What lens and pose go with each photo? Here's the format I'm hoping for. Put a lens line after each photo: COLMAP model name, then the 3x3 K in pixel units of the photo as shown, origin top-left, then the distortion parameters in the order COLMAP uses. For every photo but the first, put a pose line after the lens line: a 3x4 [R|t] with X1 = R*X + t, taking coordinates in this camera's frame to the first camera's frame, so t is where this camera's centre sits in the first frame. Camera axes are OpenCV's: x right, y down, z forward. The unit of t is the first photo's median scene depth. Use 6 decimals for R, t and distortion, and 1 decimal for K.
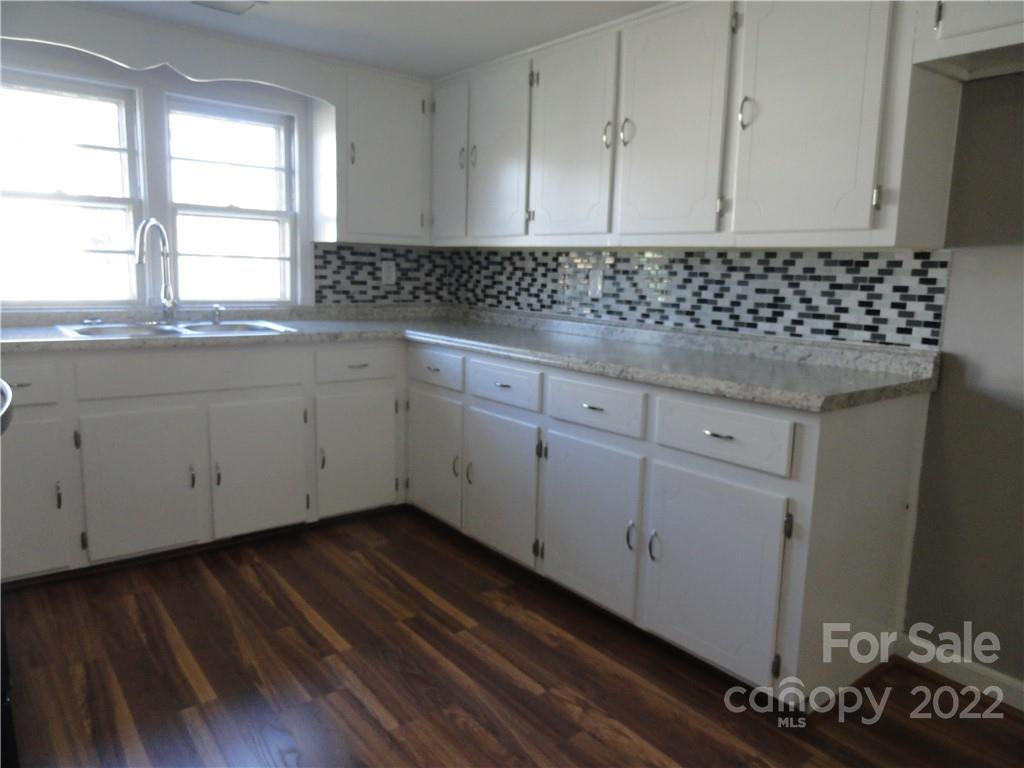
lens RADIAL K [[715.8, 0, 515.2], [0, 715.8, 382.4], [0, 0, 1]] dist [-0.006726, 0.003610]
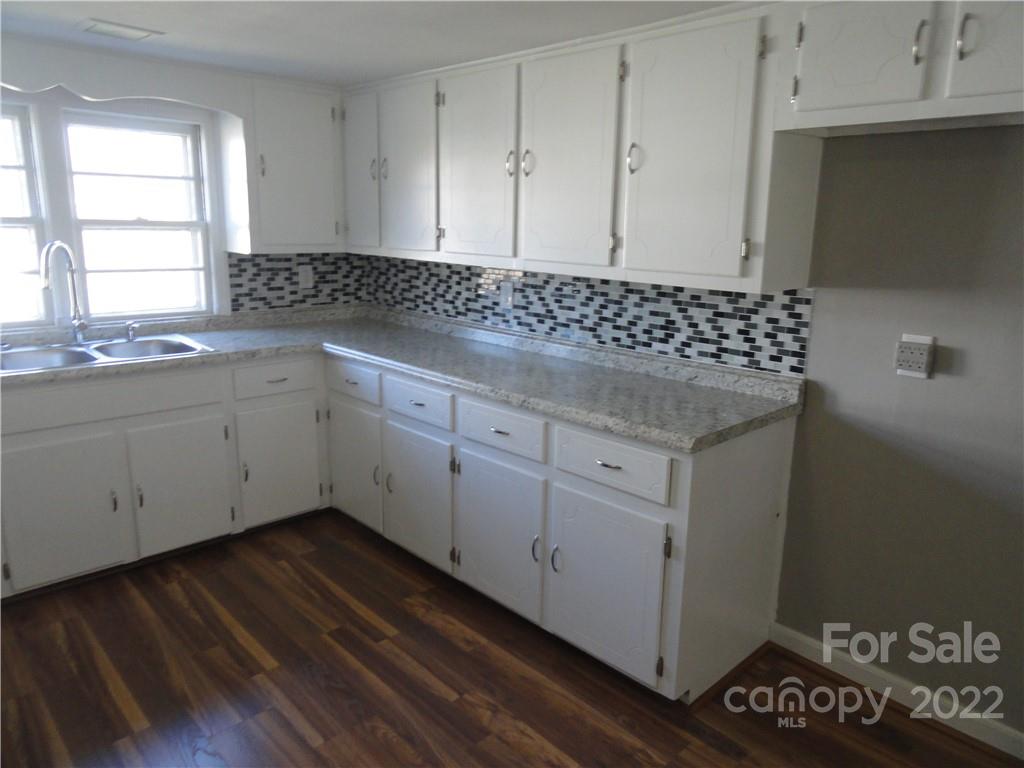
lens RADIAL K [[715.8, 0, 515.2], [0, 715.8, 382.4], [0, 0, 1]] dist [-0.006726, 0.003610]
pose [[0.995647, -0.028282, 0.088804, 0.034984], [0.022327, 0.997479, 0.067354, -0.099398], [-0.090485, -0.065078, 0.993769, -0.058410]]
